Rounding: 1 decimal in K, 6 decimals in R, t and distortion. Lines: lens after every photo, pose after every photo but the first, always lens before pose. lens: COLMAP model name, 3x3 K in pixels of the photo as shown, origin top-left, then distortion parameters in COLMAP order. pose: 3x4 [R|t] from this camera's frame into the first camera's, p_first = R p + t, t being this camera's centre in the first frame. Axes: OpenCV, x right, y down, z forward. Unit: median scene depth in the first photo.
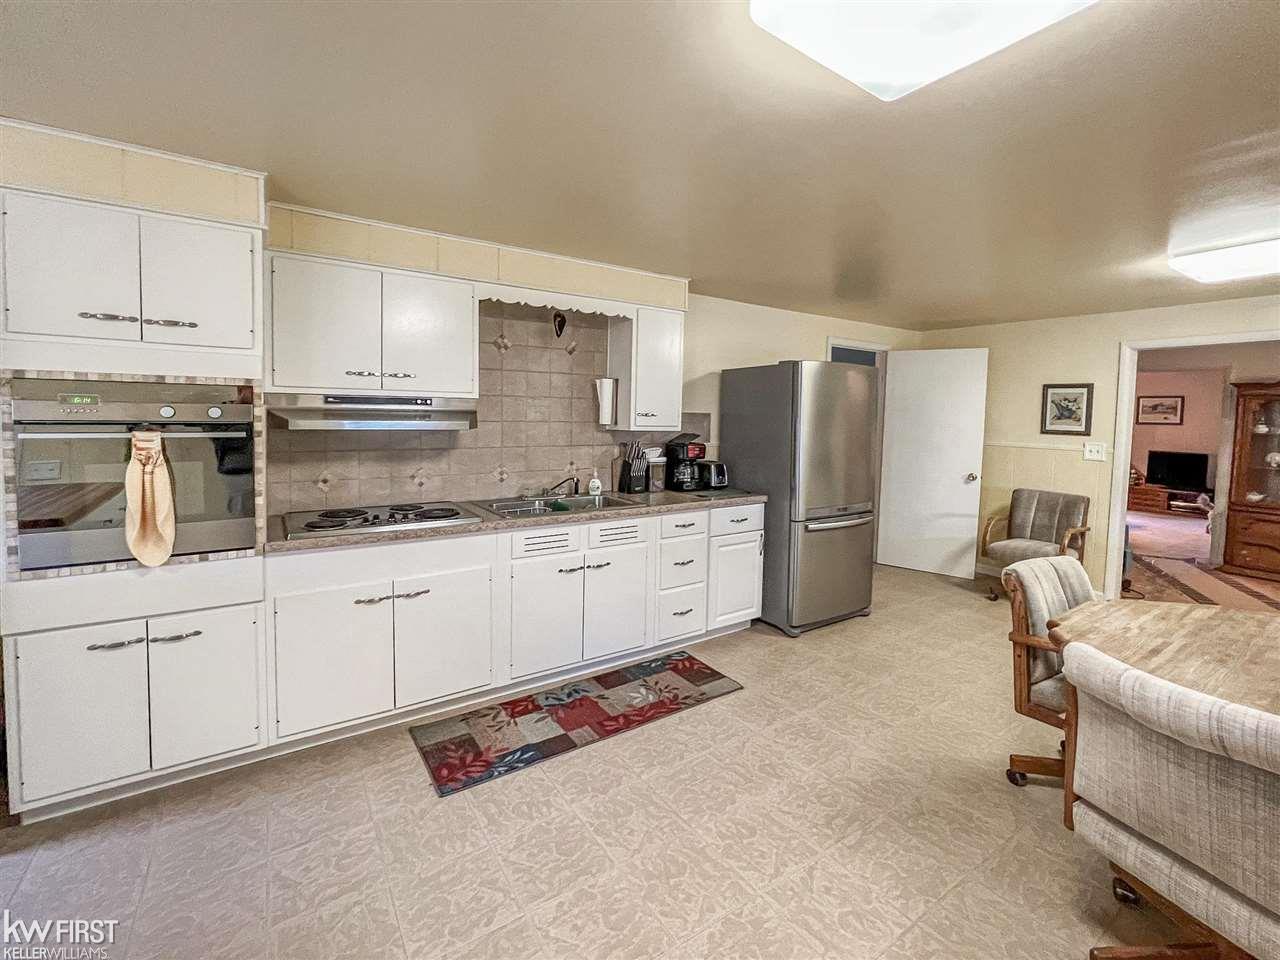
lens RADIAL K [[554.0, 0, 635.0], [0, 554.0, 438.6], [0, 0, 1]] dist [-0.013727, 0.001422]
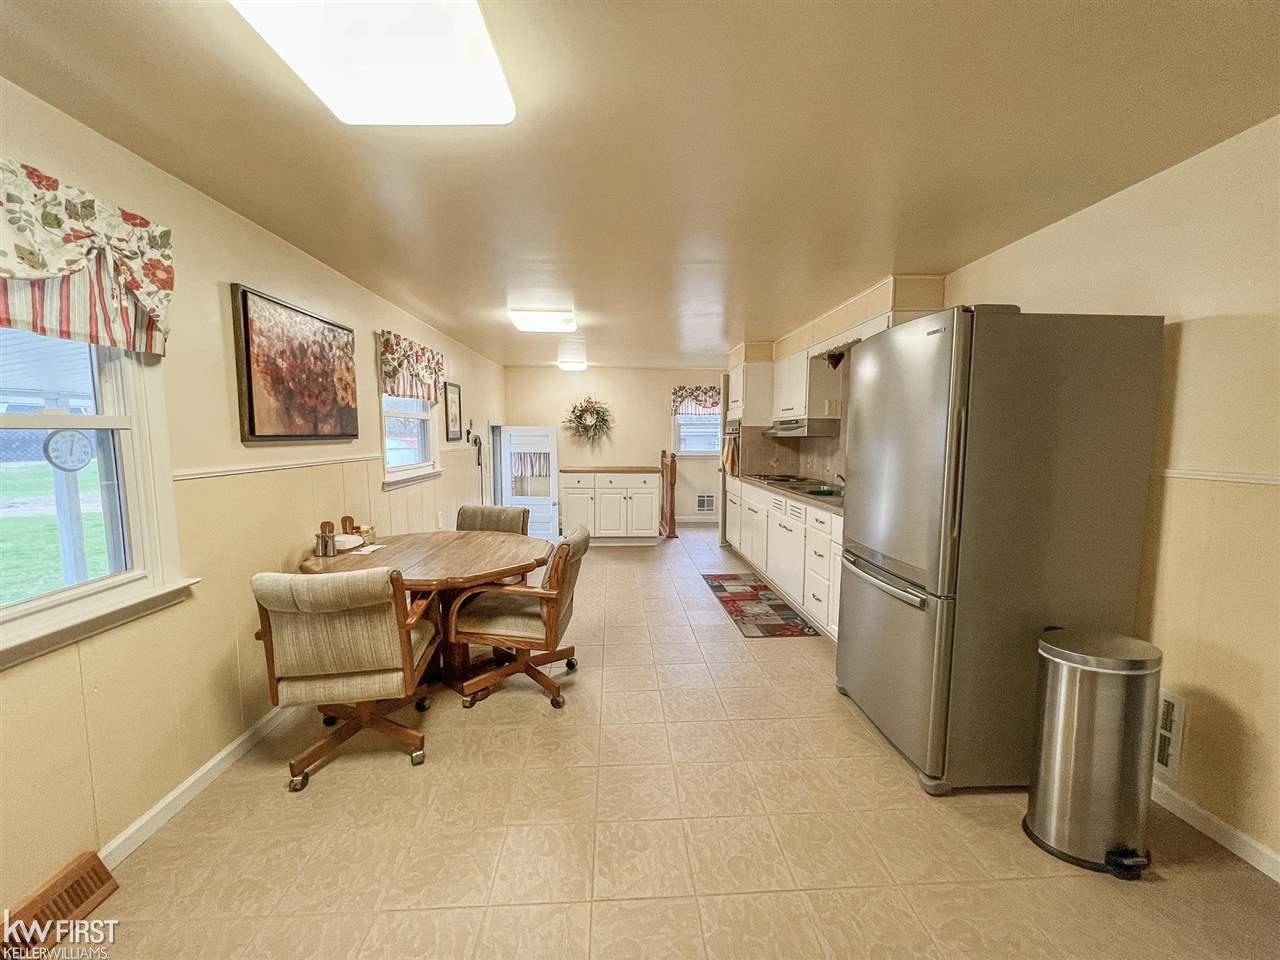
lens RADIAL K [[523.5, 0, 642.0], [0, 523.5, 480.9], [0, 0, 1]] dist [-0.015442, 0.003422]
pose [[-0.504165, 0.055153, -0.861845, 1.425339], [-0.051063, 0.994309, 0.093501, -0.006833], [0.862097, 0.091148, -0.498479, 1.458855]]
